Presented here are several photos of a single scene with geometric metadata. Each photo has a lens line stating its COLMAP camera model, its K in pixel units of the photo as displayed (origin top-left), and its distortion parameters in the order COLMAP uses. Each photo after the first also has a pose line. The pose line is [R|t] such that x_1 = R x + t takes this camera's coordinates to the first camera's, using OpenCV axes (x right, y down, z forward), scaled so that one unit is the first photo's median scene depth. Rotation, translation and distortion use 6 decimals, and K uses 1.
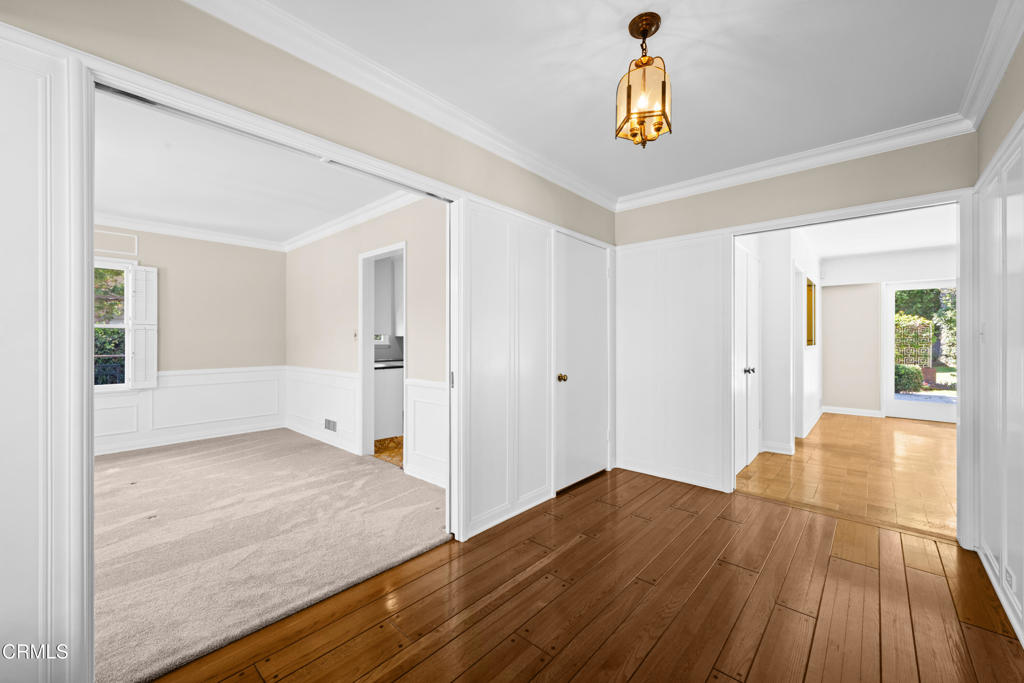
lens RADIAL K [[403.7, 0, 512.8], [0, 403.7, 339.4], [0, 0, 1]] dist [0.002315, 0.000048]
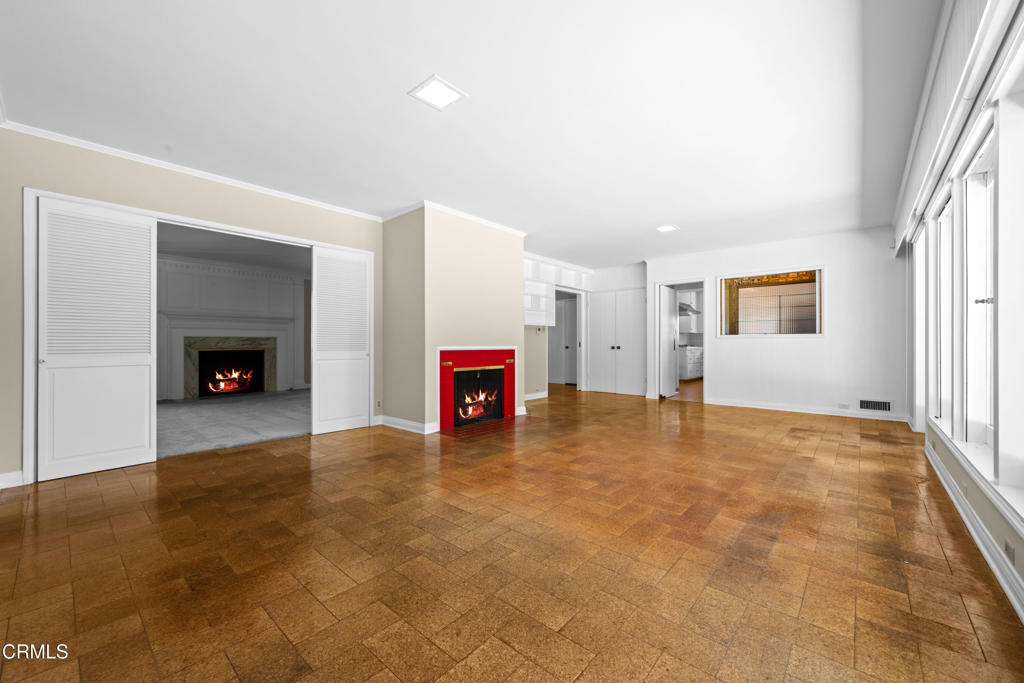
lens RADIAL K [[403.7, 0, 515.0], [0, 403.7, 342.6], [0, 0, 1]] dist [0.002315, 0.000048]
pose [[0.005393, -0.008796, -0.999947, 3.396422], [-0.003212, 0.999956, -0.008814, 0.091507], [0.999980, 0.003259, 0.005364, 0.599186]]
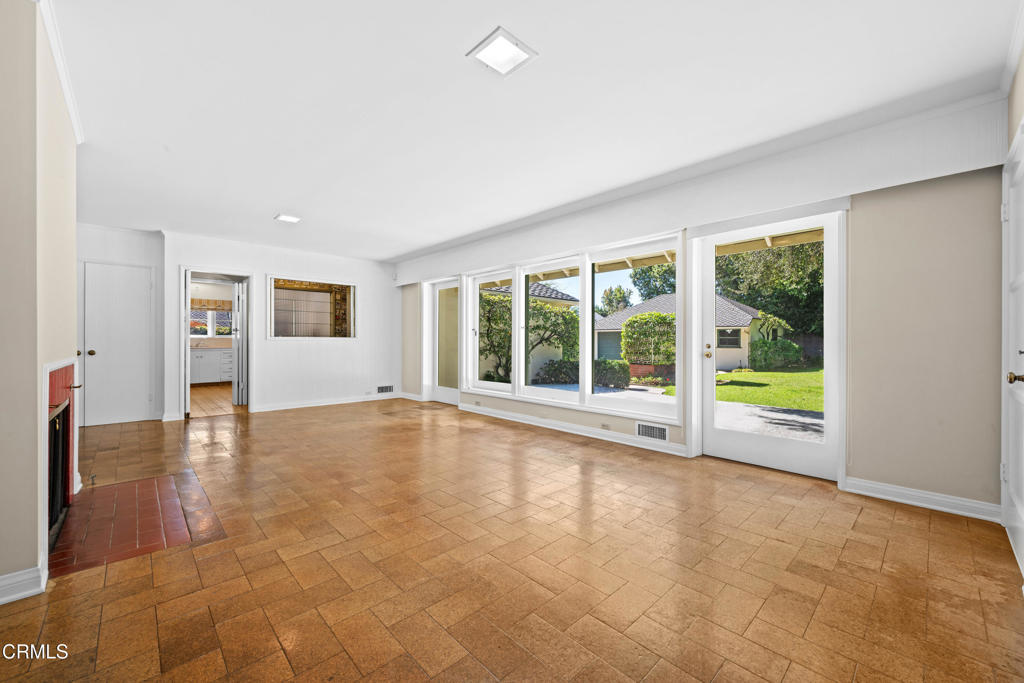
lens RADIAL K [[403.7, 0, 515.6], [0, 403.7, 341.6], [0, 0, 1]] dist [0.002315, 0.000048]
pose [[0.996146, -0.002041, -0.087682, 2.663024], [0.001763, 0.999993, -0.003250, 0.061612], [0.087688, 0.003083, 0.996143, -0.217625]]
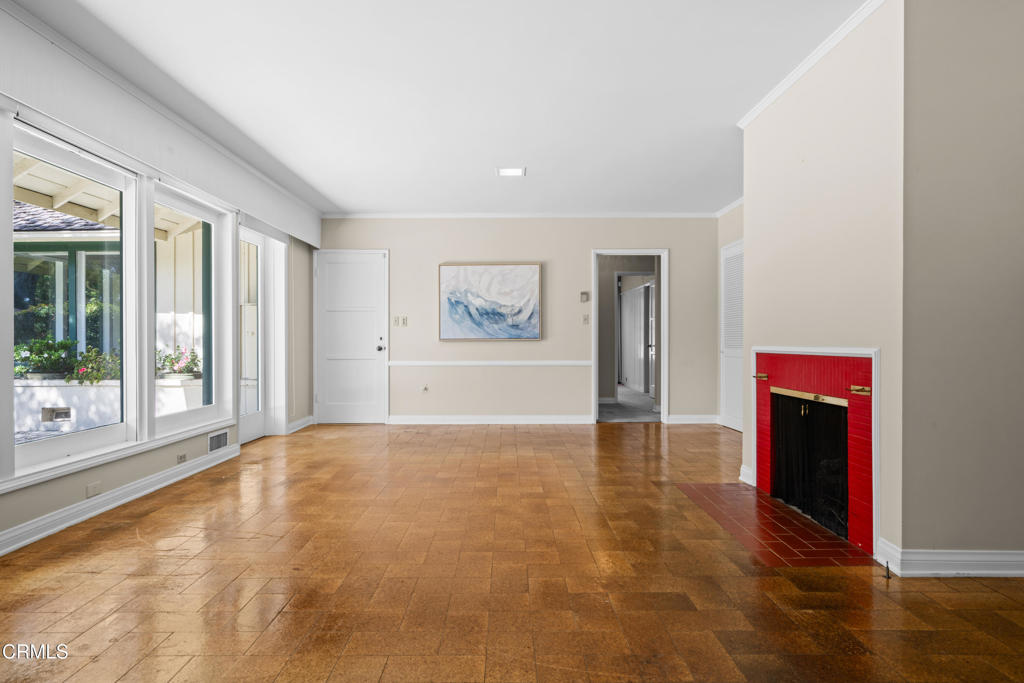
lens RADIAL K [[588.3, 0, 514.1], [0, 588.3, 343.2], [0, 0, 1]] dist [-0.002253, 0.000043]
pose [[-0.661987, -0.004306, 0.749503, 1.271489], [0.002077, 0.999969, 0.007579, 0.076821], [-0.749512, 0.006574, -0.661958, 1.595671]]
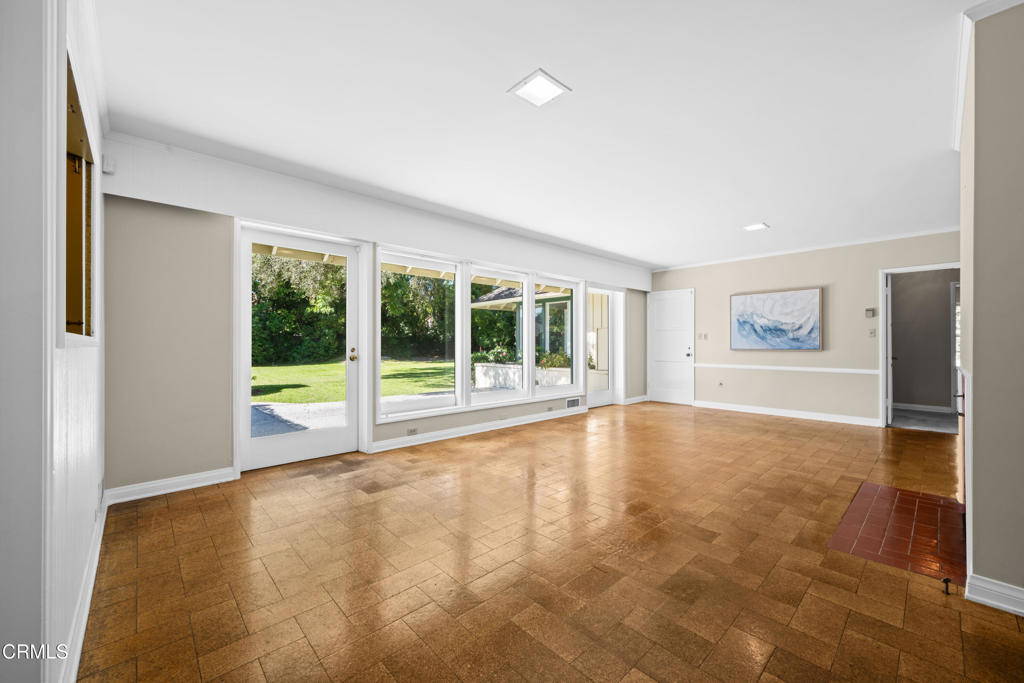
lens RADIAL K [[403.7, 0, 517.6], [0, 403.7, 340.3], [0, 0, 1]] dist [0.002315, 0.000048]
pose [[0.087860, 0.006011, 0.996115, 0.893565], [0.001568, 0.999980, -0.006172, 0.041934], [-0.996132, 0.002104, 0.087849, 1.245094]]
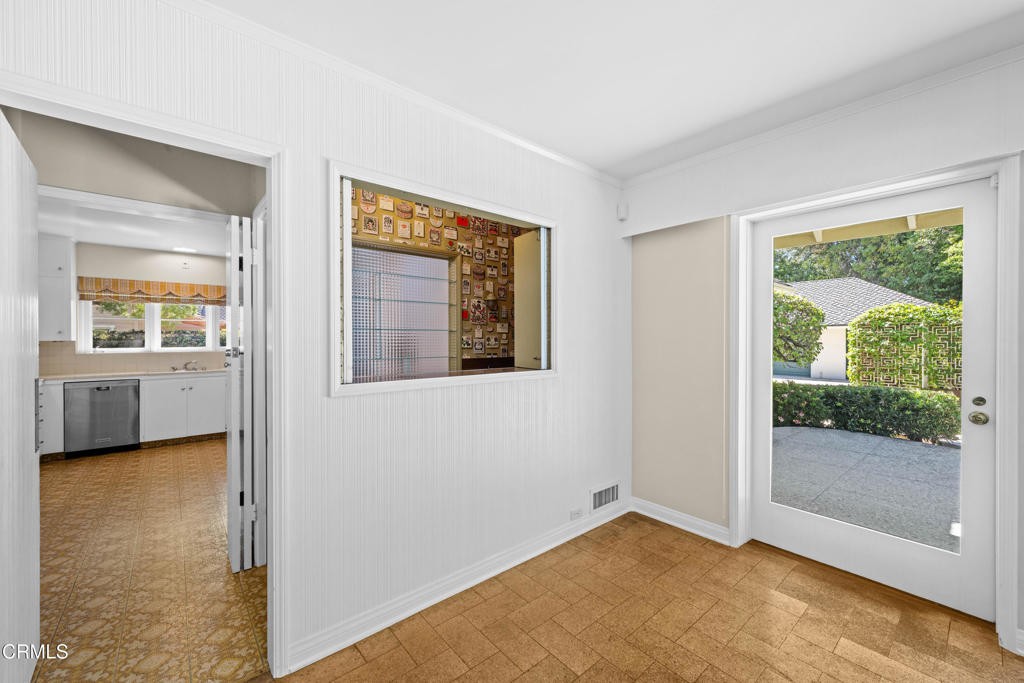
lens RADIAL K [[403.7, 0, 507.9], [0, 403.7, 342.7], [0, 0, 1]] dist [0.002315, 0.000048]
pose [[0.988780, -0.001876, -0.149365, 1.569573], [0.003178, 0.999959, 0.008481, -0.036035], [0.149343, -0.008860, 0.988746, 1.174726]]
